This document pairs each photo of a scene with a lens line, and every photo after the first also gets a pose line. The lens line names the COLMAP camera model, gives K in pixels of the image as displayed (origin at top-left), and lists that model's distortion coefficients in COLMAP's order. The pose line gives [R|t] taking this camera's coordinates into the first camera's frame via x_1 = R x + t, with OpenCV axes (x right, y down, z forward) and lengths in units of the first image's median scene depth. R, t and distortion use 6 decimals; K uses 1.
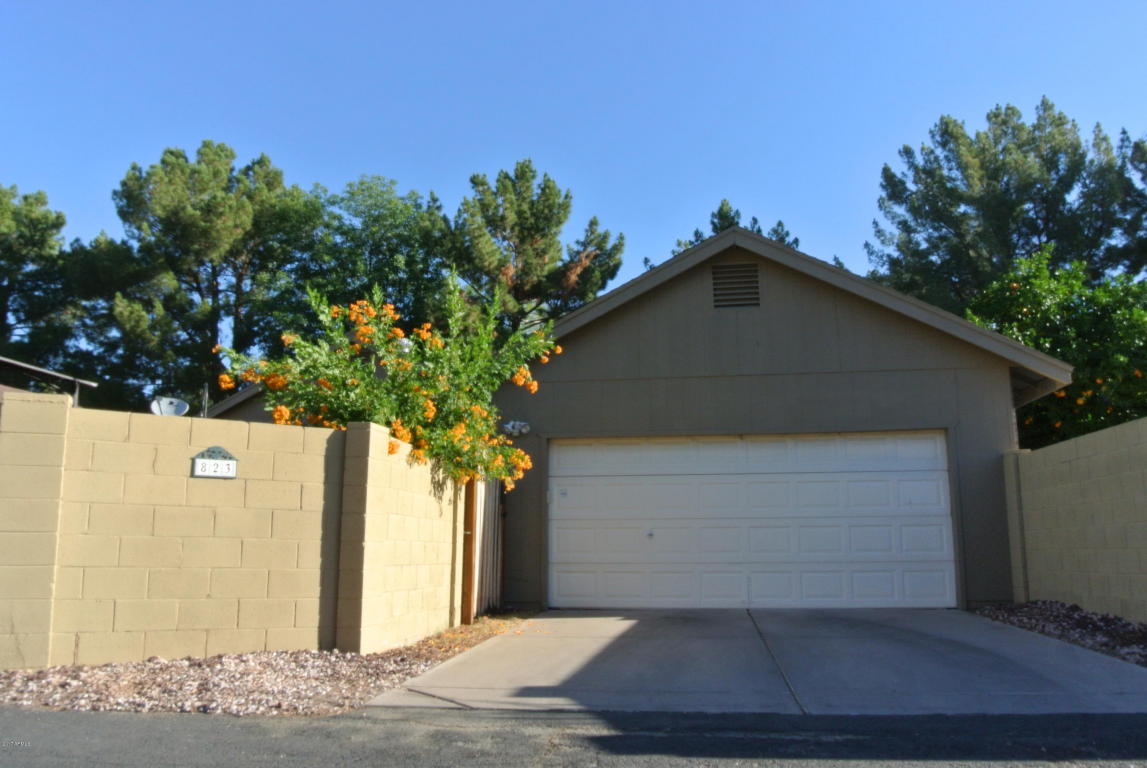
lens RADIAL K [[878.7, 0, 568.3], [0, 878.7, 382.7], [0, 0, 1]] dist [-0.083593, 0.032209]
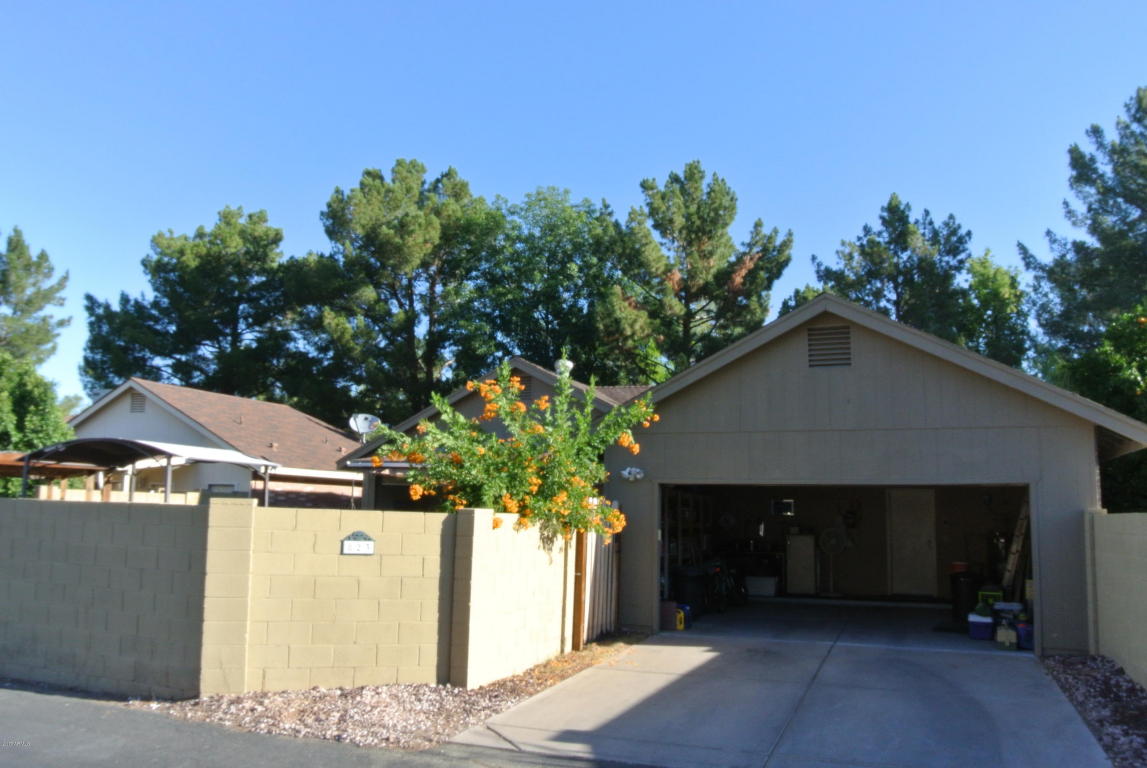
lens RADIAL K [[878.7, 0, 578.9], [0, 878.7, 383.3], [0, 0, 1]] dist [-0.083593, 0.032209]
pose [[0.976458, -0.007297, -0.215586, 0.120623], [0.015854, 0.999153, 0.037985, -0.110973], [0.215126, -0.040509, 0.975746, -0.128262]]
